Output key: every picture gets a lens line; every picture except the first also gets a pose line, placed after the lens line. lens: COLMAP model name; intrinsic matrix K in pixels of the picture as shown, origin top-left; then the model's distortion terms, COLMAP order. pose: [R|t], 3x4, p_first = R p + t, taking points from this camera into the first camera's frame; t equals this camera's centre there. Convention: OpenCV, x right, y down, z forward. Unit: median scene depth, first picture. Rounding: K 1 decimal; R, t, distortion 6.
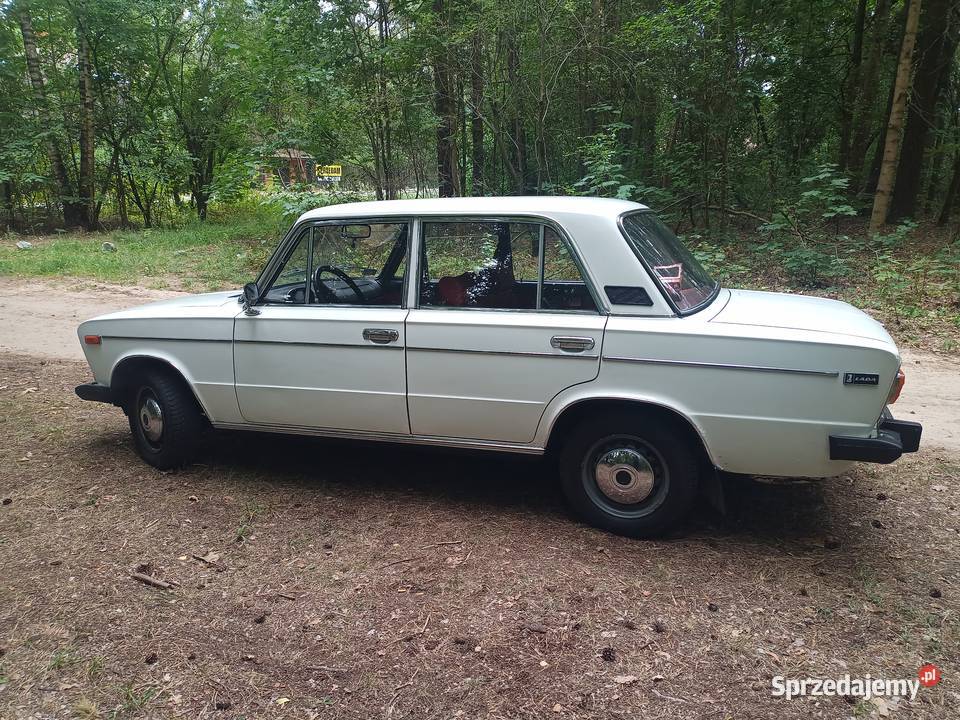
lens RADIAL K [[703.6, 0, 480.0], [0, 703.6, 360.0], [0, 0, 1]] dist [0.061692, -0.070005]
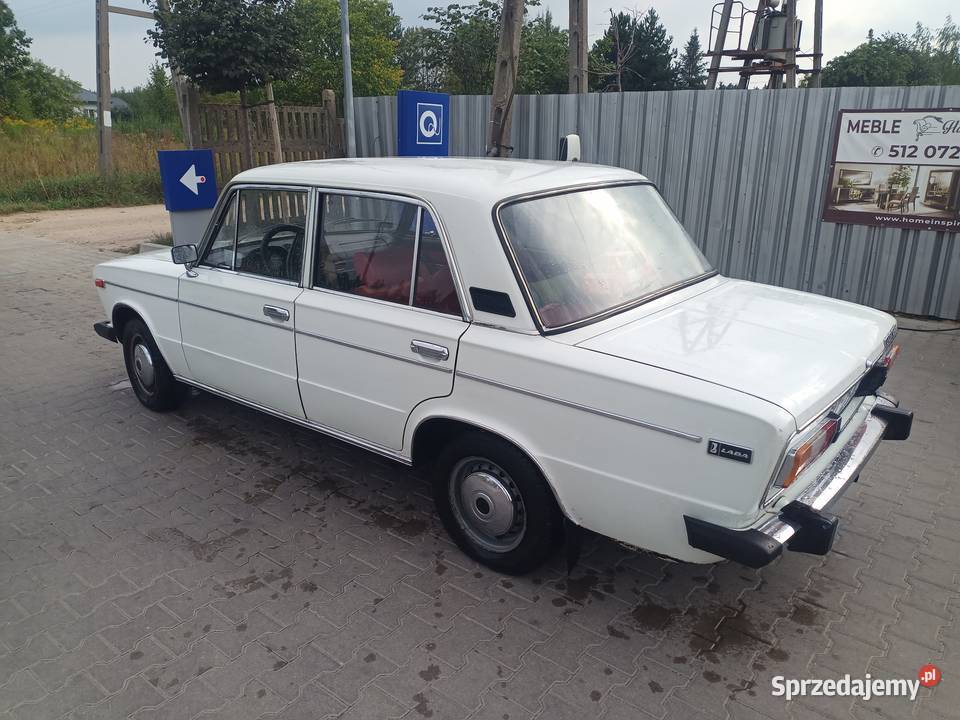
lens RADIAL K [[703.6, 0, 480.0], [0, 703.6, 360.0], [0, 0, 1]] dist [0.061692, -0.070005]
pose [[0.942073, 0.116085, -0.314680, 0.447546], [-0.077568, 0.988168, 0.132312, -0.127080], [0.326317, -0.100238, 0.939931, 0.201029]]
